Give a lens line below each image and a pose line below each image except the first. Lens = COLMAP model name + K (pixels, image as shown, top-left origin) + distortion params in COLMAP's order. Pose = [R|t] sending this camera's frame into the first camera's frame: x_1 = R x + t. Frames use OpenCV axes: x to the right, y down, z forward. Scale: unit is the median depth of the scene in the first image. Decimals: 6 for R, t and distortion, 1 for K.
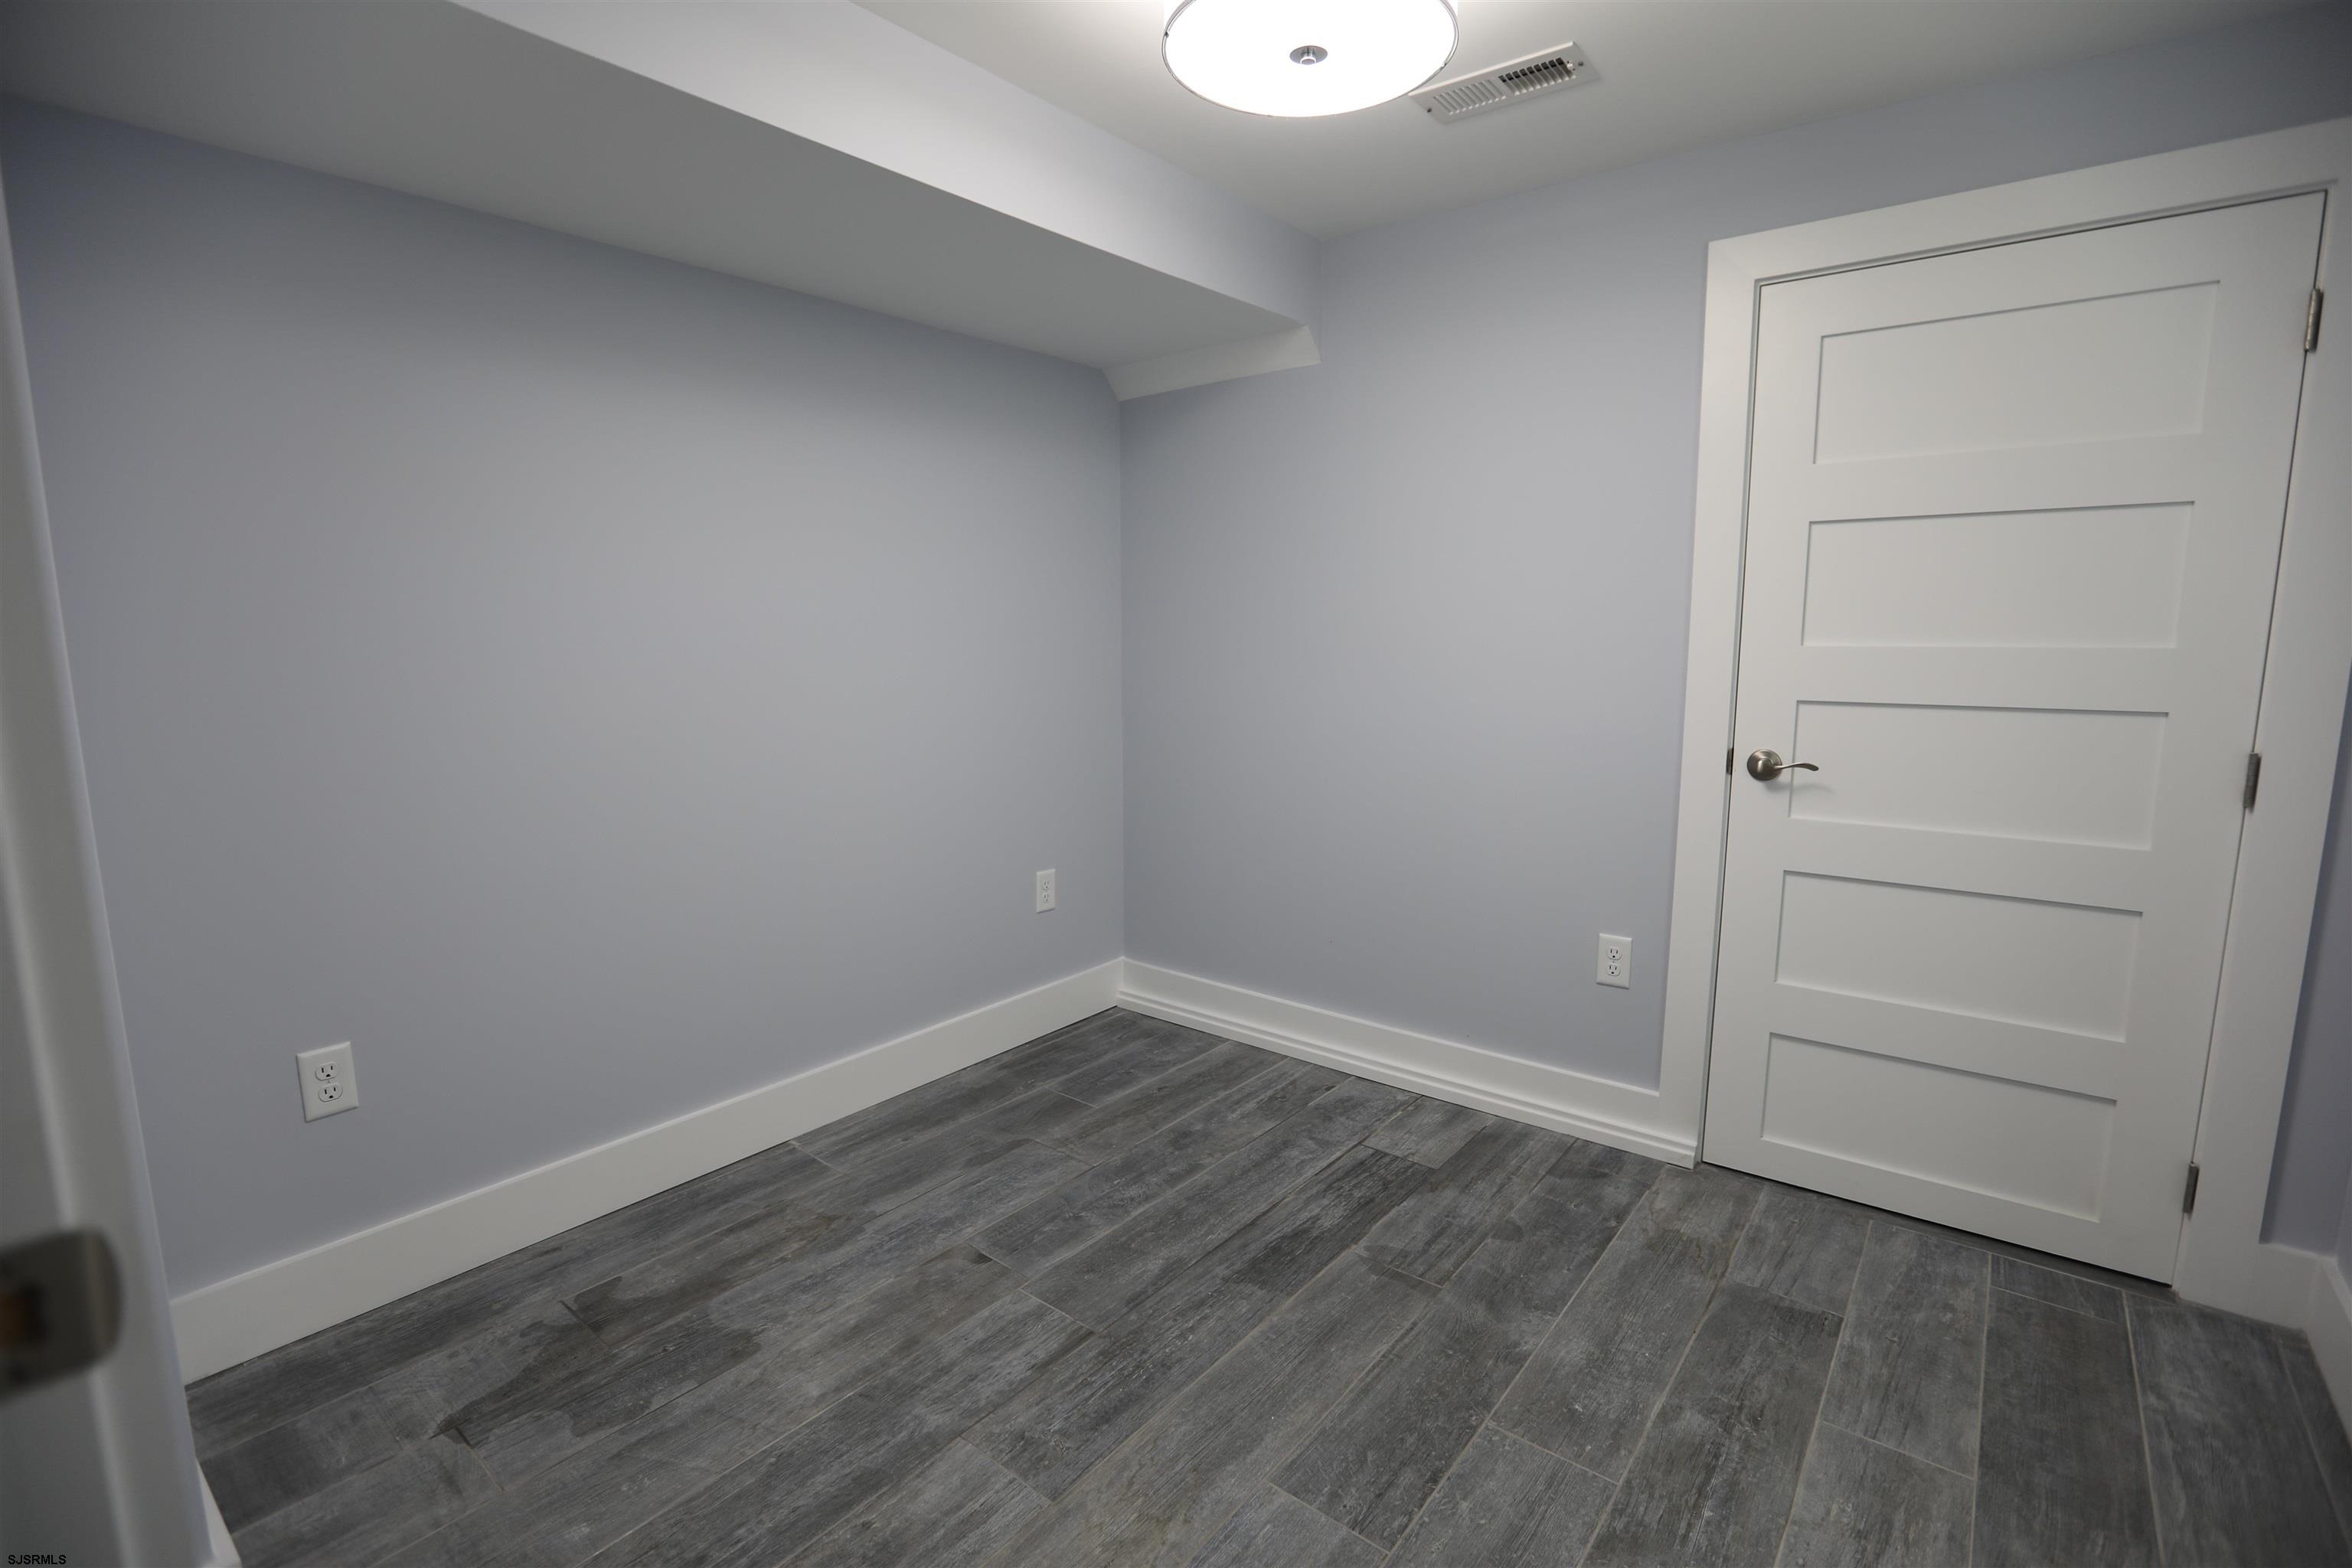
lens RADIAL K [[1083.6, 0, 1187.5], [0, 1083.6, 796.5], [0, 0, 1]] dist [-0.063891, 0.022608]
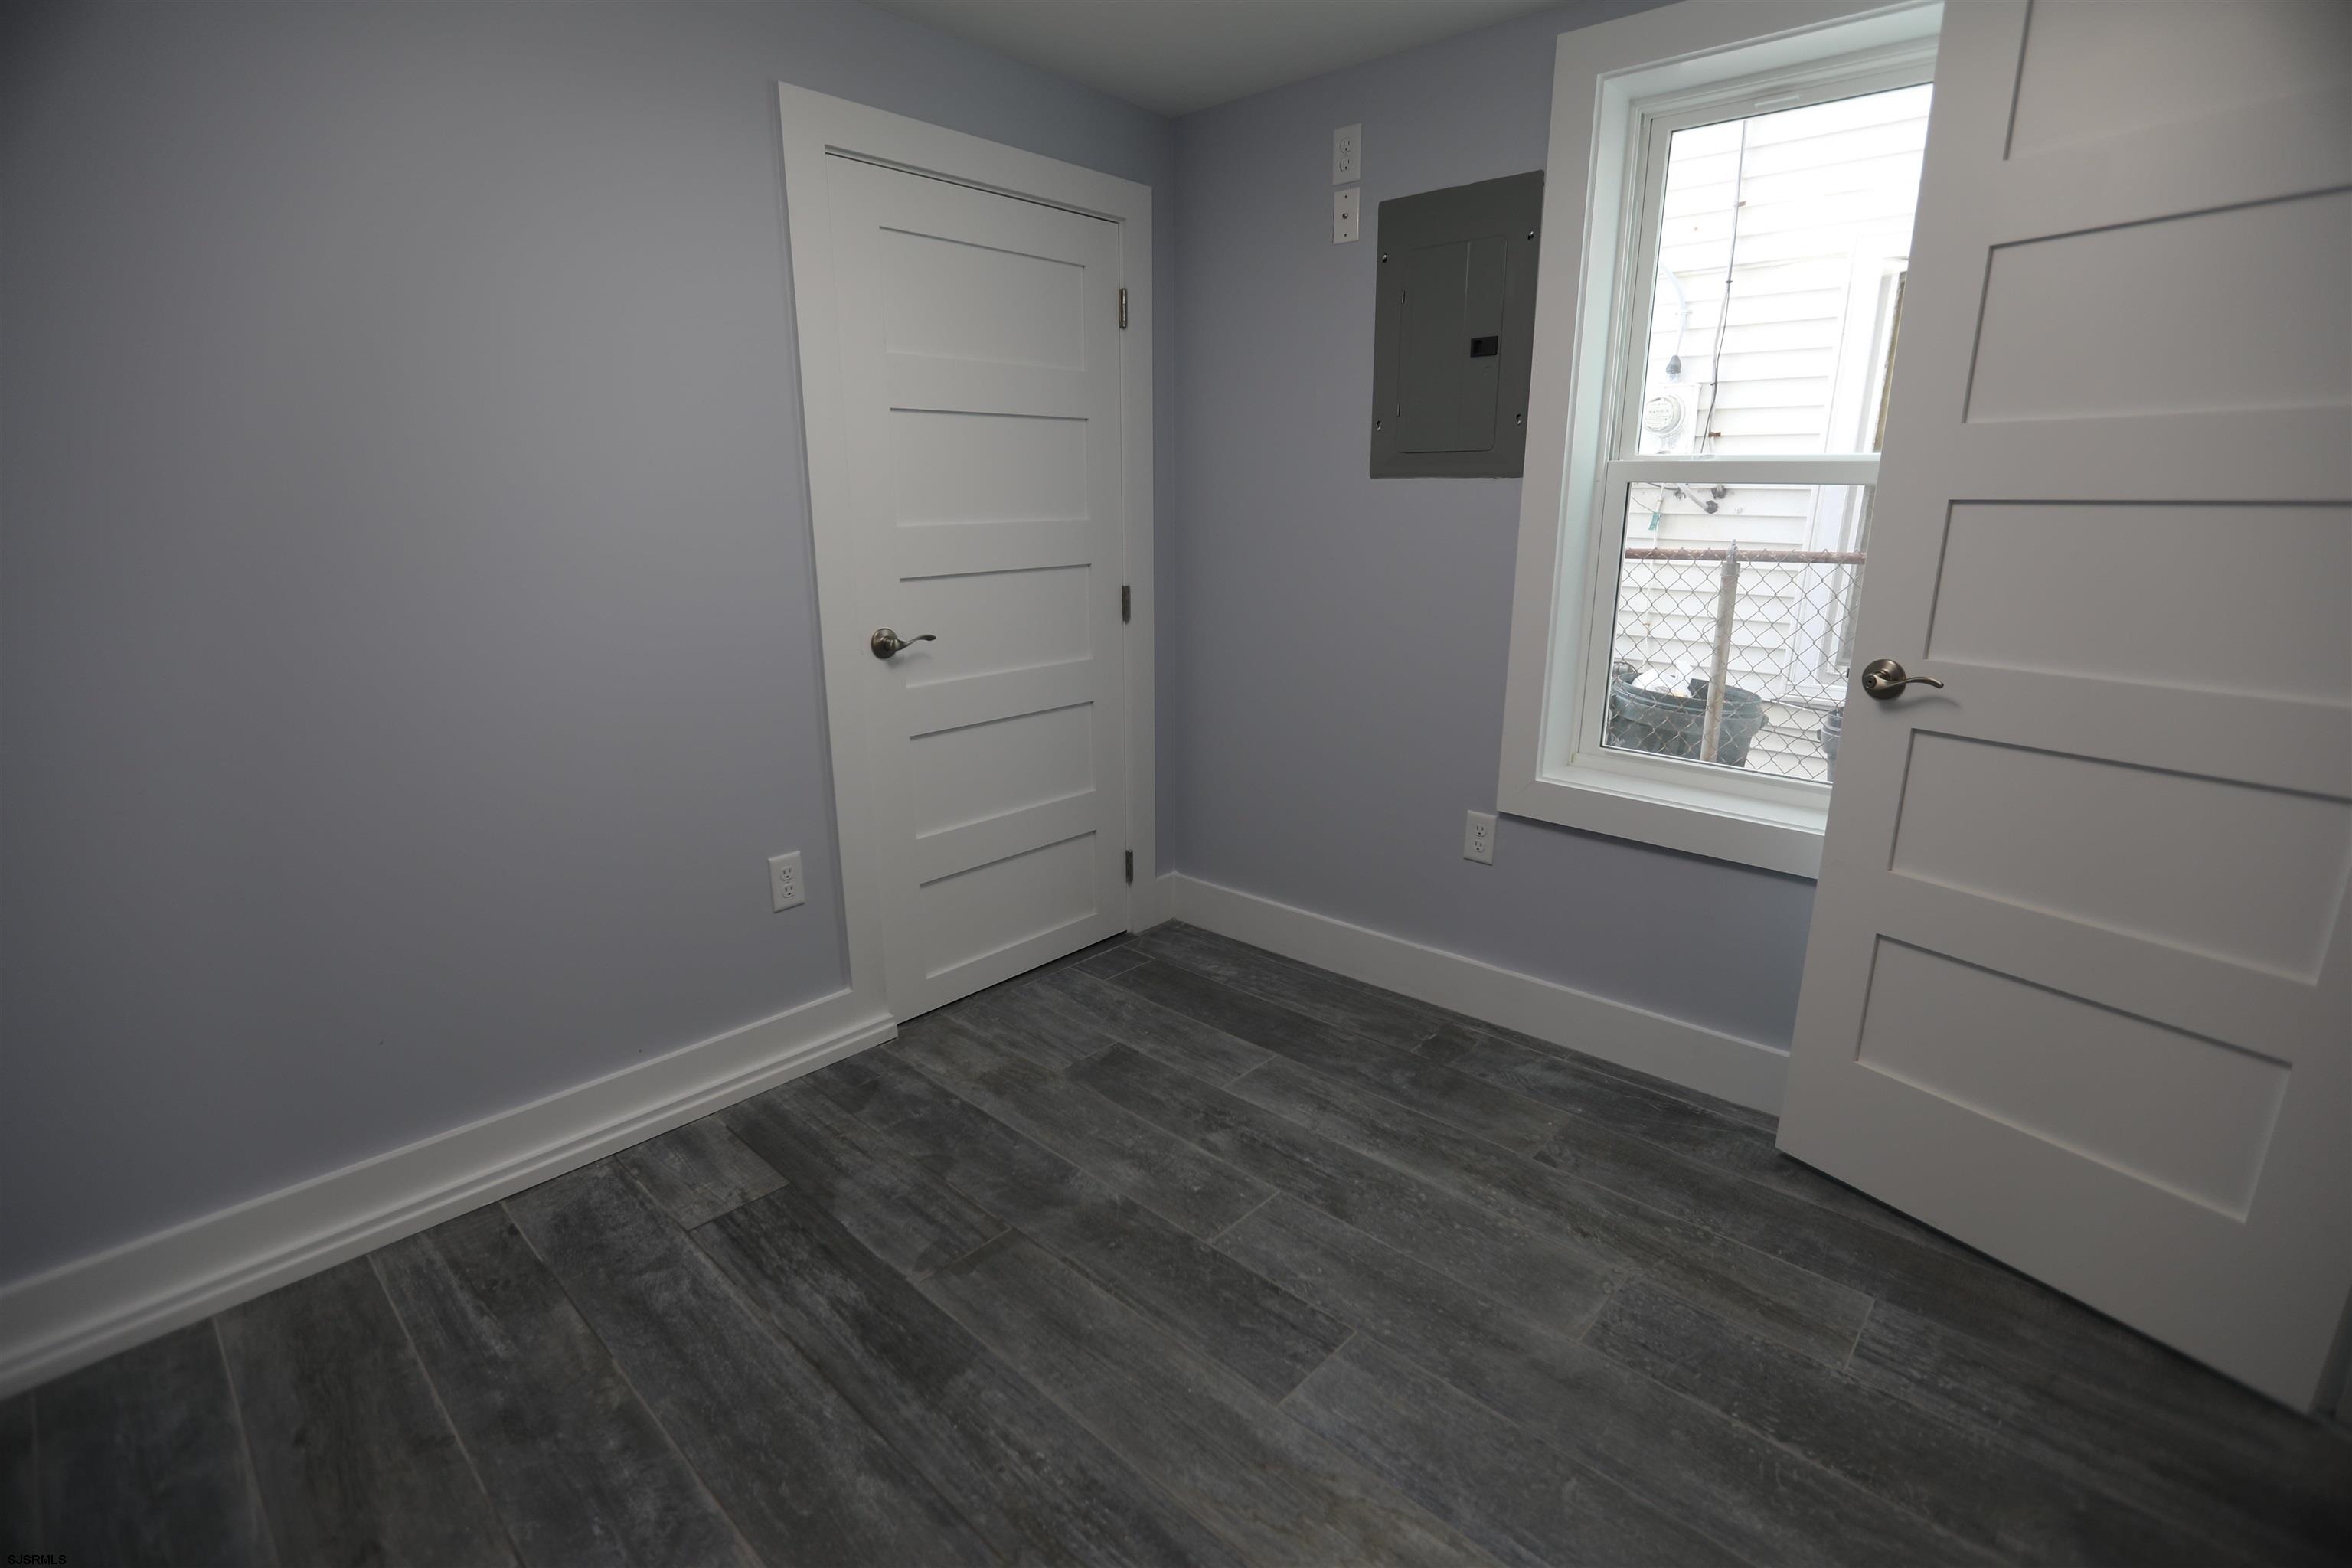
lens RADIAL K [[1083.6, 0, 1187.5], [0, 1083.6, 796.5], [0, 0, 1]] dist [-0.063891, 0.022608]
pose [[0.058373, -0.262017, 0.963296, -0.562851], [0.149904, 0.956301, 0.251031, -0.119905], [-0.986976, 0.129748, 0.095100, 0.701521]]
